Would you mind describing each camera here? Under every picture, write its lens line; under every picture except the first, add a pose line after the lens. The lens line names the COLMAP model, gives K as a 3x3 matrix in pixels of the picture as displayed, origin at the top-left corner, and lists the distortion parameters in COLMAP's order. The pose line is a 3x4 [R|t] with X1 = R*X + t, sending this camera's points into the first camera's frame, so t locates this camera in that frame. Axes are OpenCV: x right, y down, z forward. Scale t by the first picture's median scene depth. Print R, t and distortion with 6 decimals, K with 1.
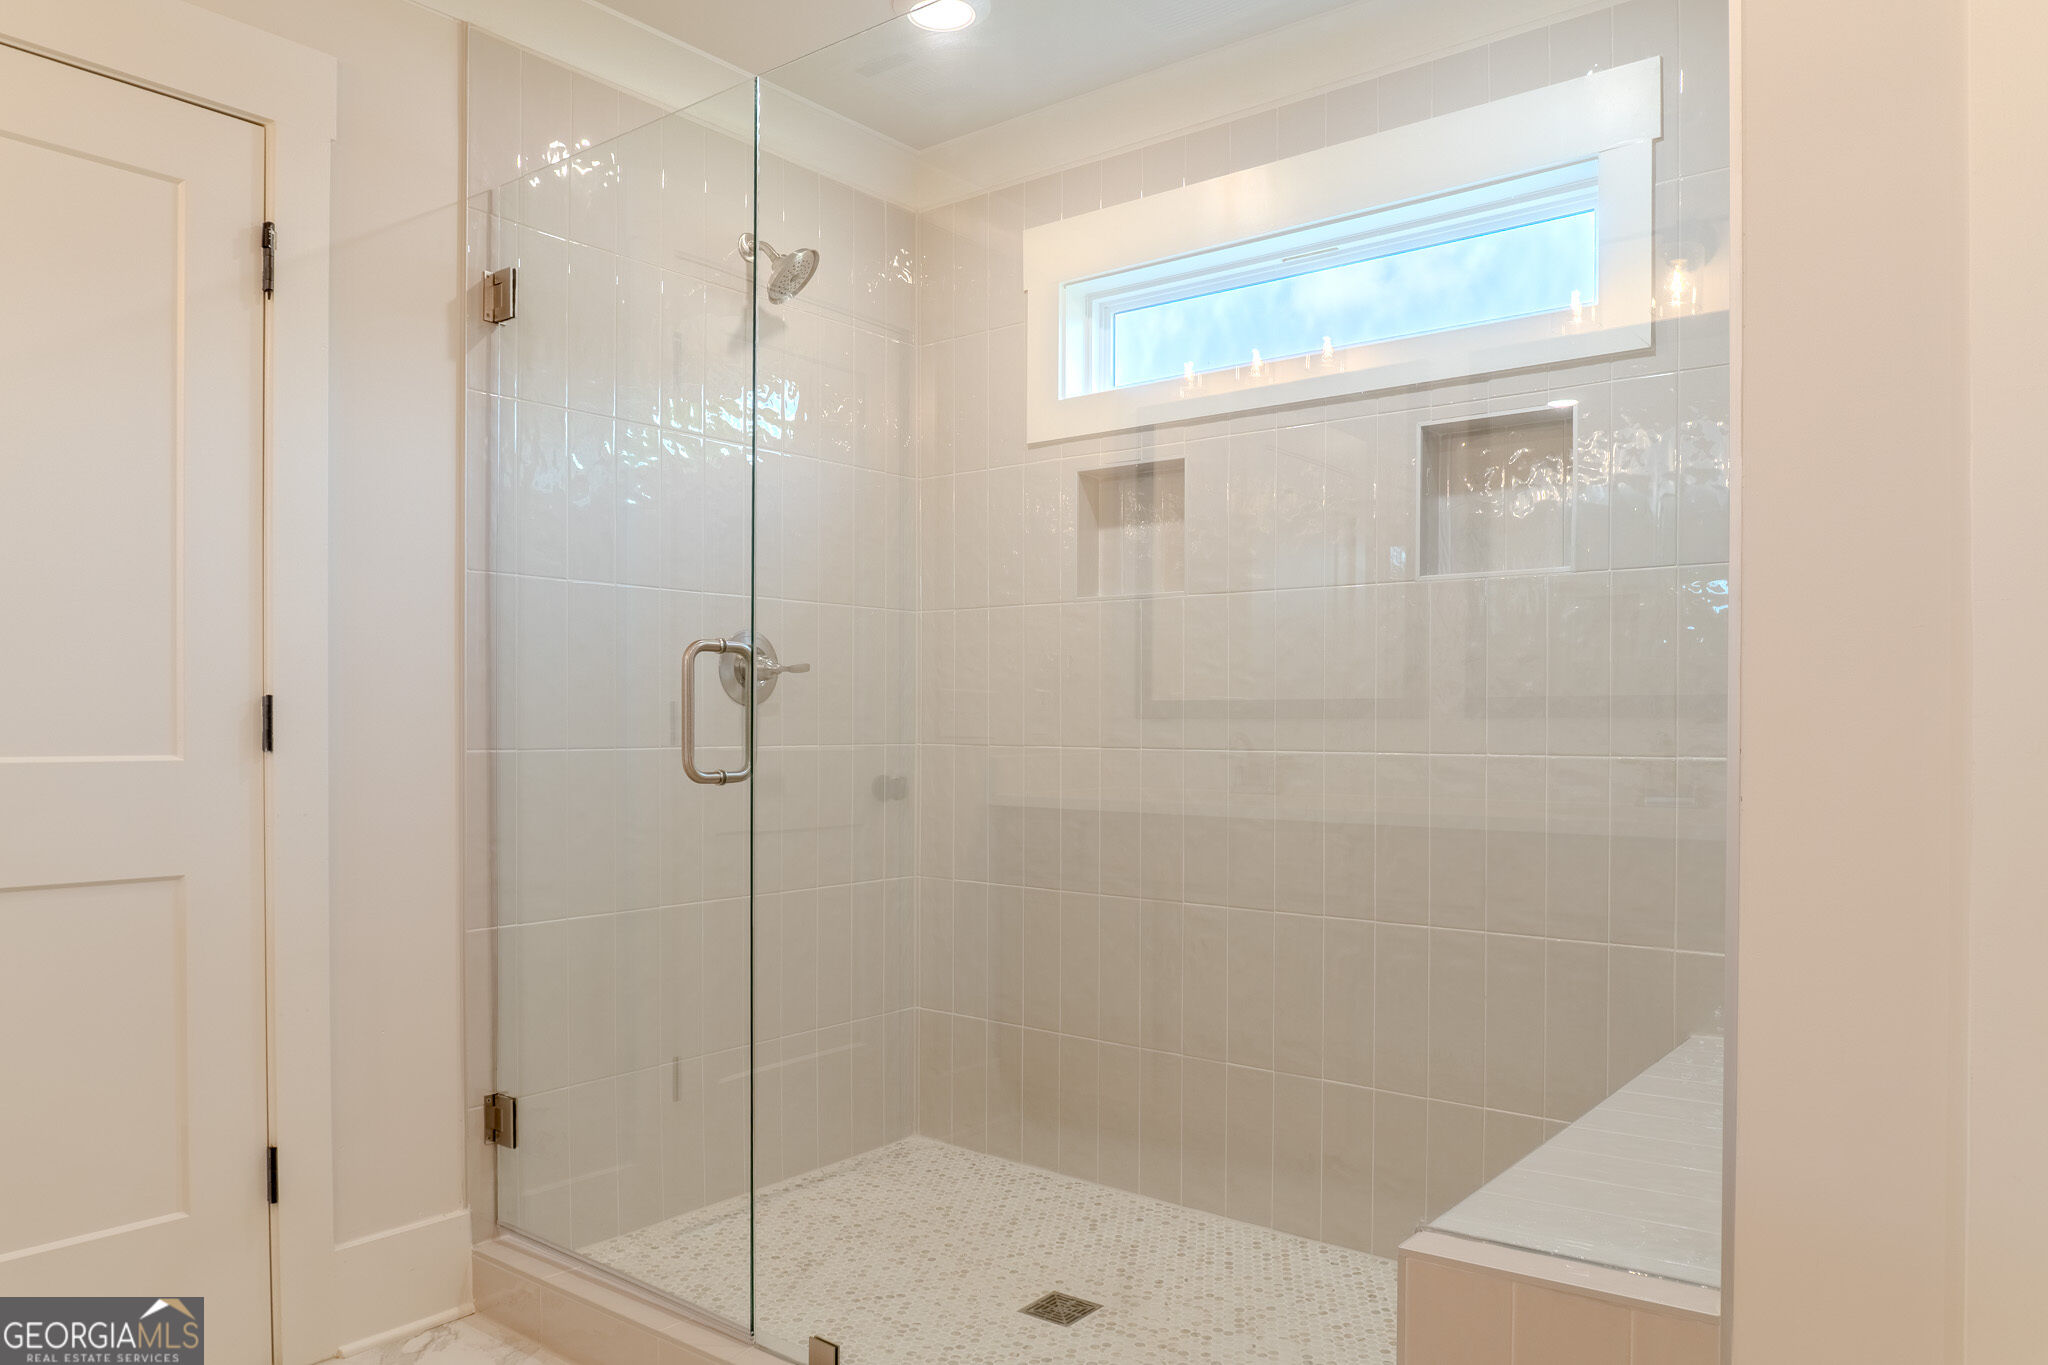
lens RADIAL K [[1402.3, 0, 1026.2], [0, 1402.3, 731.2], [0, 0, 1]] dist [-0.003779, -0.004741]
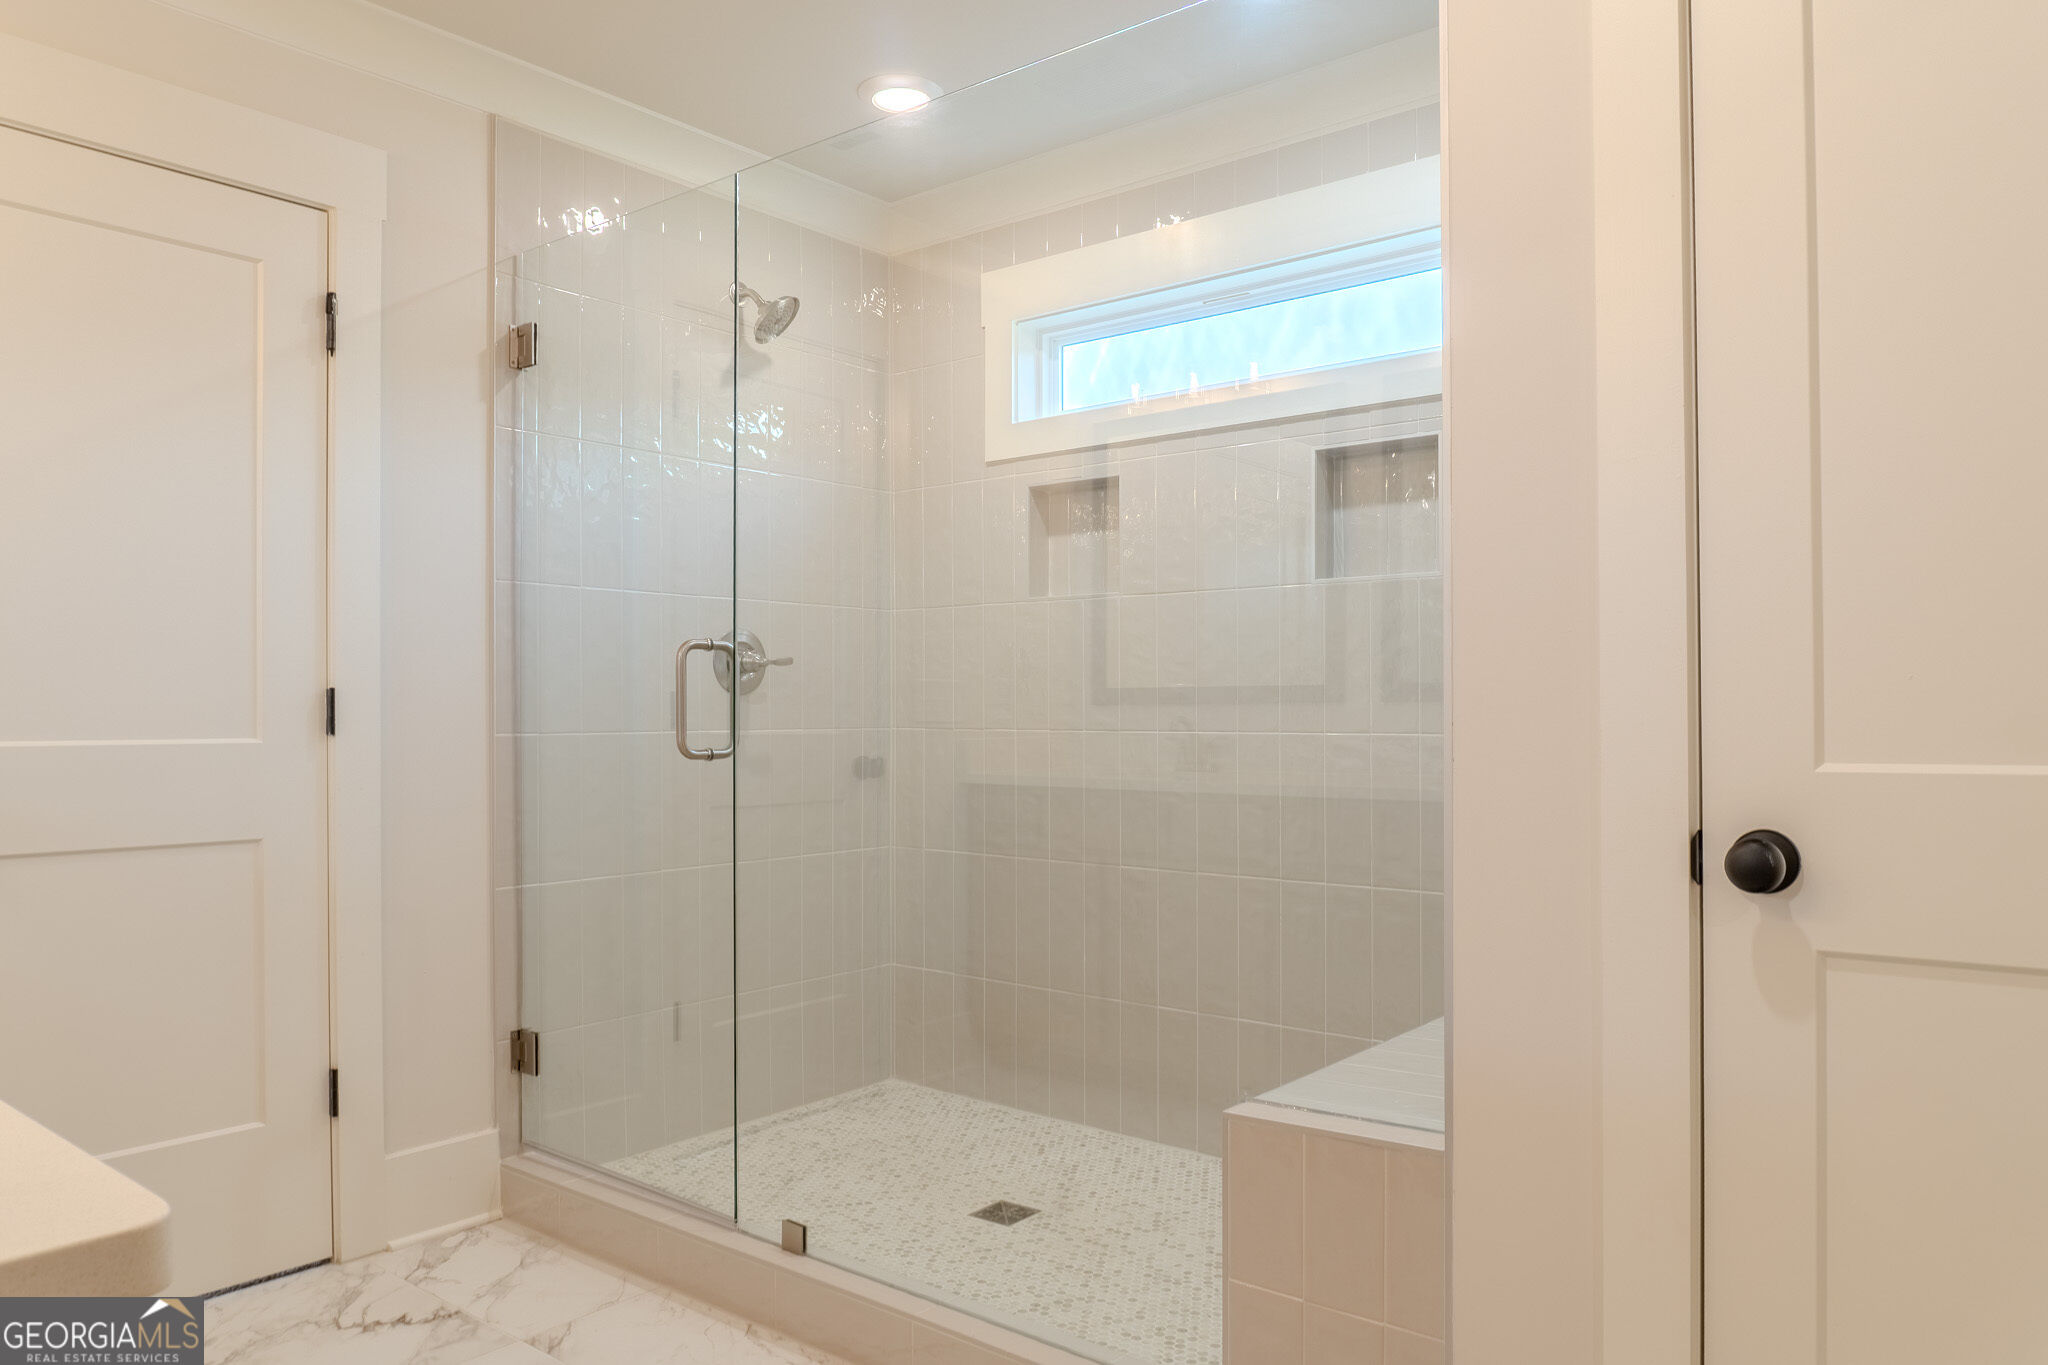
lens RADIAL K [[1411.6, 0, 1016.3], [0, 1411.6, 705.5], [0, 0, 1]] dist [-0.000313, -0.000940]
pose [[0.999834, -0.004748, -0.017579, 0.055030], [0.004581, 0.999944, -0.009549, 0.003043], [0.017624, 0.009467, 0.999800, -0.167371]]
